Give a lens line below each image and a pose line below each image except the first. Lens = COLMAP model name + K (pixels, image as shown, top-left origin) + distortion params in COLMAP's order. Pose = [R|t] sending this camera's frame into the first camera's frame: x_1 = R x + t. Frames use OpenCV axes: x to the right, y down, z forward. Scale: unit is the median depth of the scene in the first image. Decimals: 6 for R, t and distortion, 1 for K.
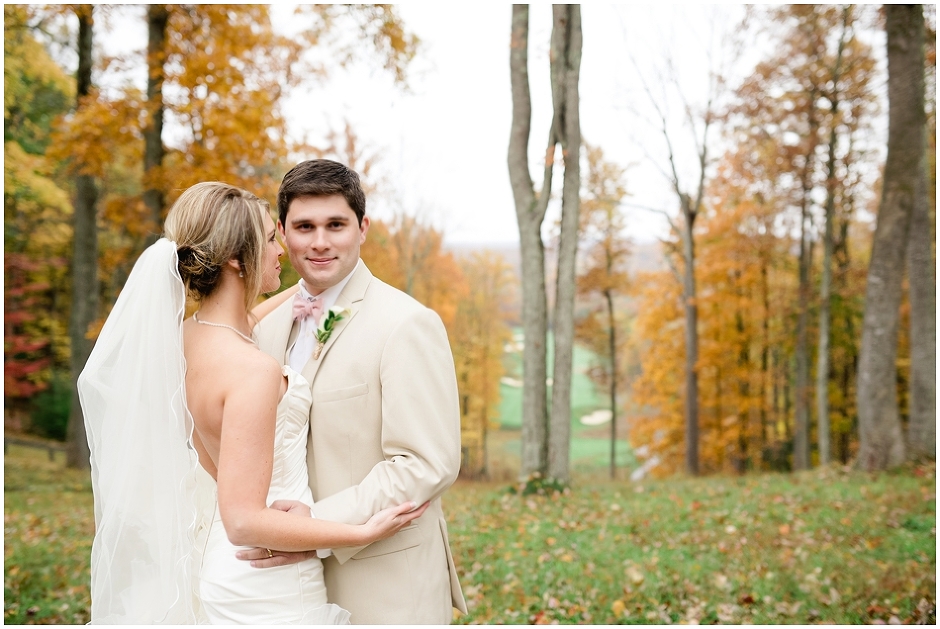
lens RADIAL K [[895.7, 0, 470.0], [0, 895.7, 314.5], [0, 0, 1]] dist [-0.036502, 0.026467]
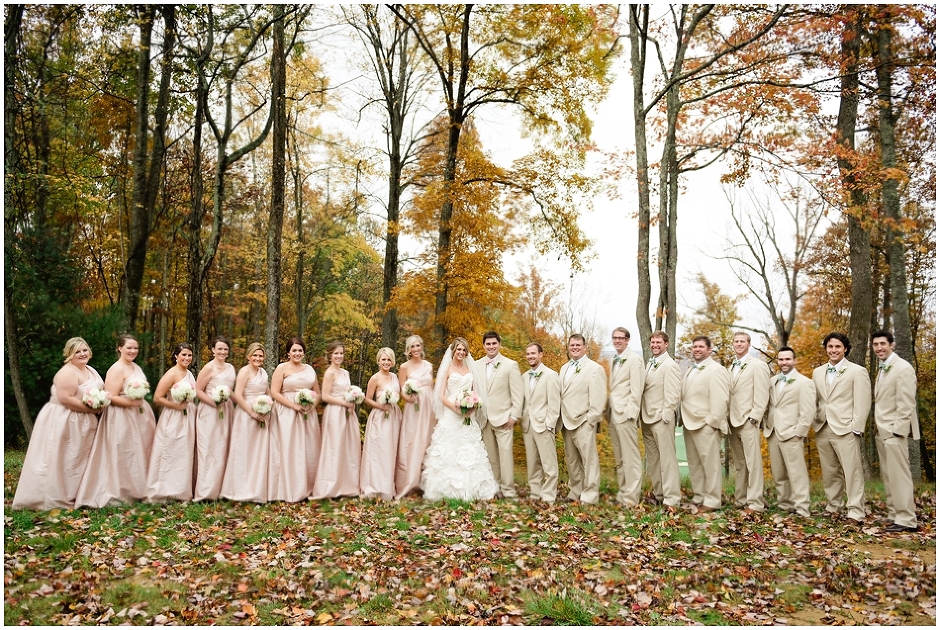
lens RADIAL K [[697.7, 0, 444.7], [0, 697.7, 339.8], [0, 0, 1]] dist [-0.059129, -0.002190]
pose [[0.968991, 0.005788, -0.247027, 0.006756], [-0.029489, 0.995290, -0.092352, 0.023774], [0.245329, 0.096773, 0.964598, -0.370977]]
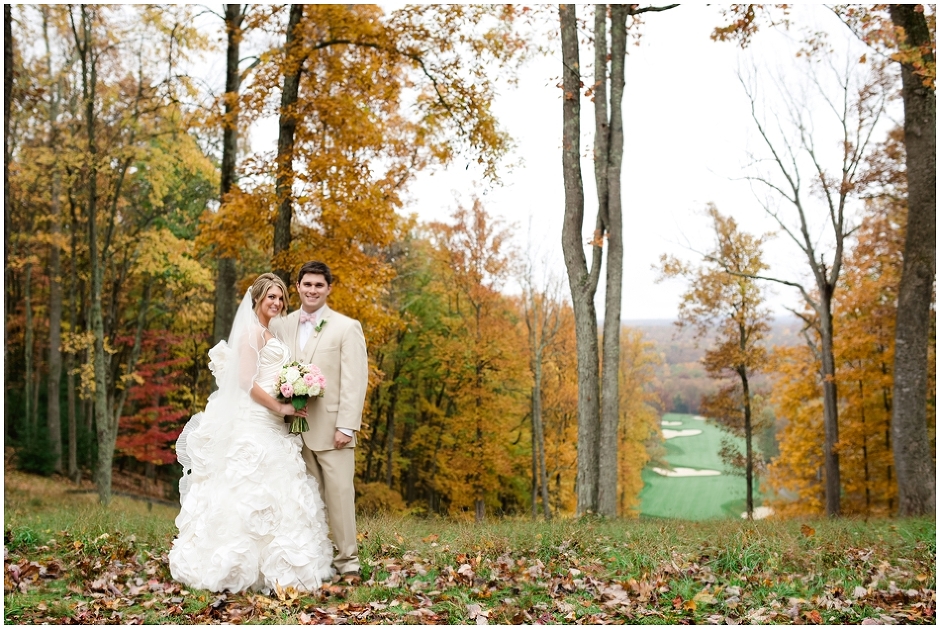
lens RADIAL K [[963.4, 0, 441.0], [0, 963.4, 320.9], [0, 0, 1]] dist [-0.054006, 0.050299]
pose [[0.982455, -0.005149, -0.186431, 0.082093], [-0.009933, 0.996756, -0.079872, 0.023755], [0.186238, 0.080322, 0.979216, -0.180009]]
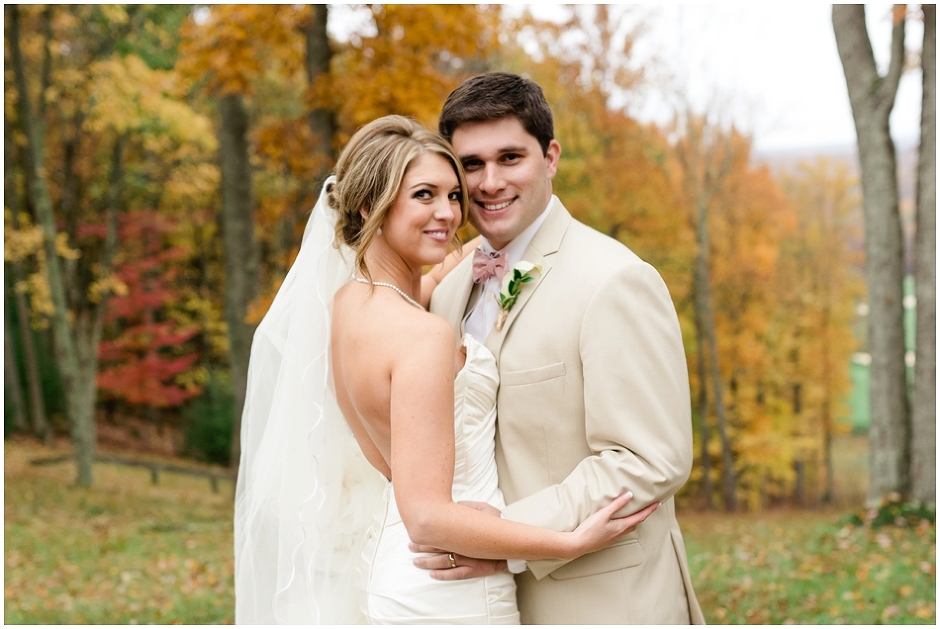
lens RADIAL K [[1340.3, 0, 474.9], [0, 1340.3, 407.4], [0, 0, 1]] dist [-0.045355, -0.032619]
pose [[0.970171, -0.030913, -0.240443, 0.009118], [0.055628, 0.993759, 0.096689, 0.000103], [0.235954, -0.107180, 0.965835, -0.014761]]
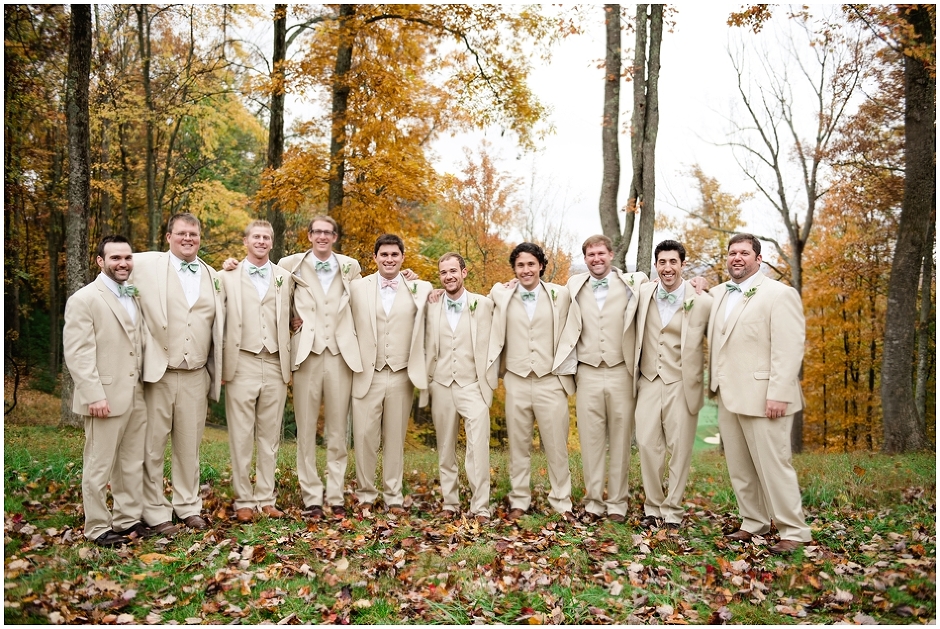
lens RADIAL K [[858.8, 0, 473.1], [0, 858.8, 320.5], [0, 0, 1]] dist [0.006157, 0.002412]
pose [[0.988997, 0.023724, -0.146022, 0.031097], [-0.026024, 0.999565, -0.013860, 0.014544], [0.145629, 0.017508, 0.989184, -0.208369]]
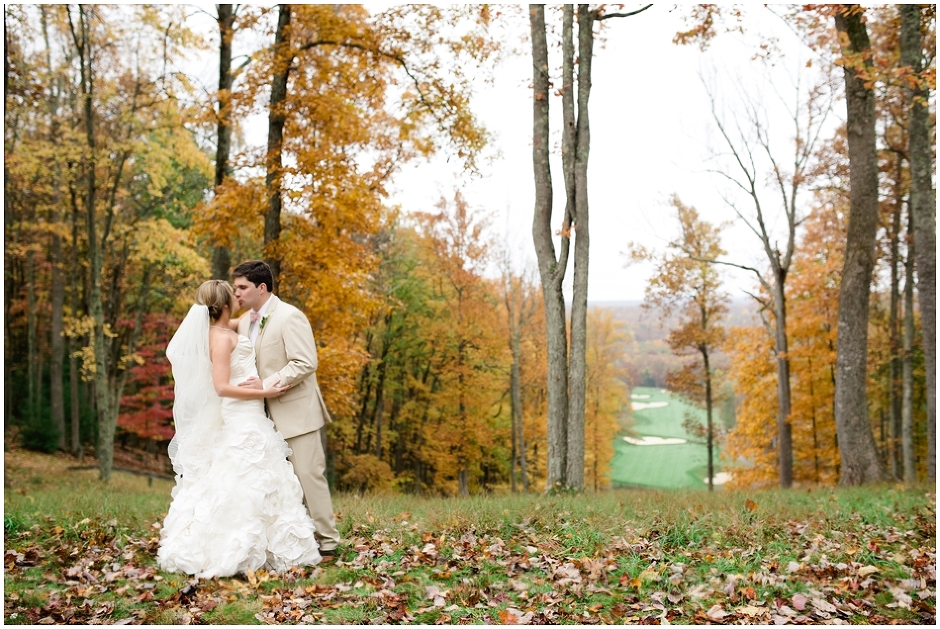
lens RADIAL K [[895.7, 0, 470.0], [0, 895.7, 314.5], [0, 0, 1]] dist [-0.036502, 0.026467]
pose [[0.990170, -0.007005, -0.139693, 0.088096], [-0.002365, 0.997764, -0.066795, 0.019545], [0.139849, 0.066469, 0.987939, -0.175149]]
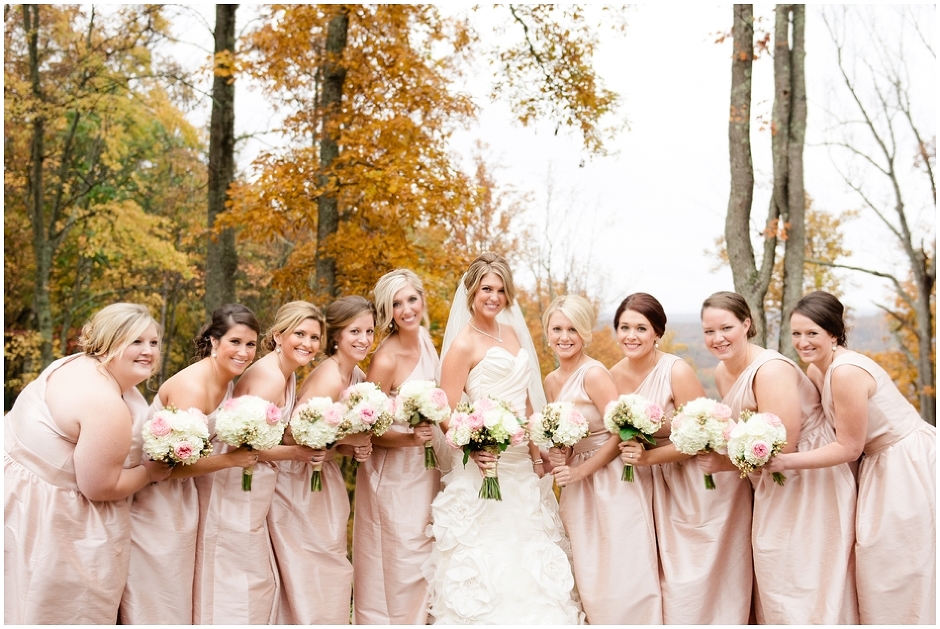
lens RADIAL K [[1220.6, 0, 495.1], [0, 1220.6, 356.0], [0, 0, 1]] dist [-0.004643, -0.009692]
pose [[0.994948, 0.003680, -0.100321, -0.052559], [-0.008385, 0.998882, -0.046517, 0.019862], [0.100038, 0.047123, 0.993867, -0.240674]]
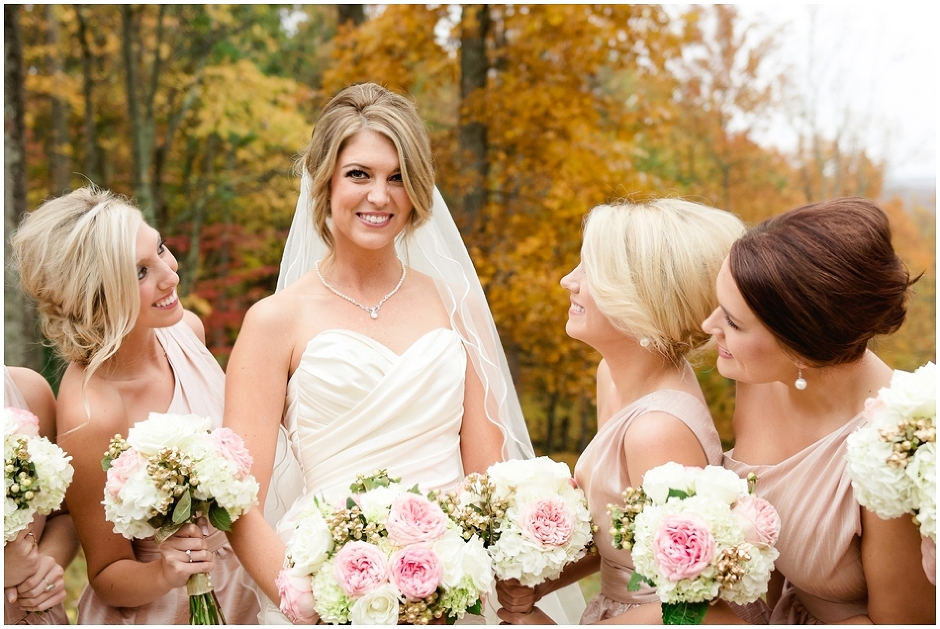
lens RADIAL K [[1498.0, 0, 470.0], [0, 1498.0, 314.5], [0, 0, 1]] dist [0.041107, 0.078243]
pose [[0.957573, -0.017466, -0.287660, -0.033967], [0.018561, 0.999827, 0.001080, 0.003919], [0.287592, -0.006374, 0.957732, -0.088218]]
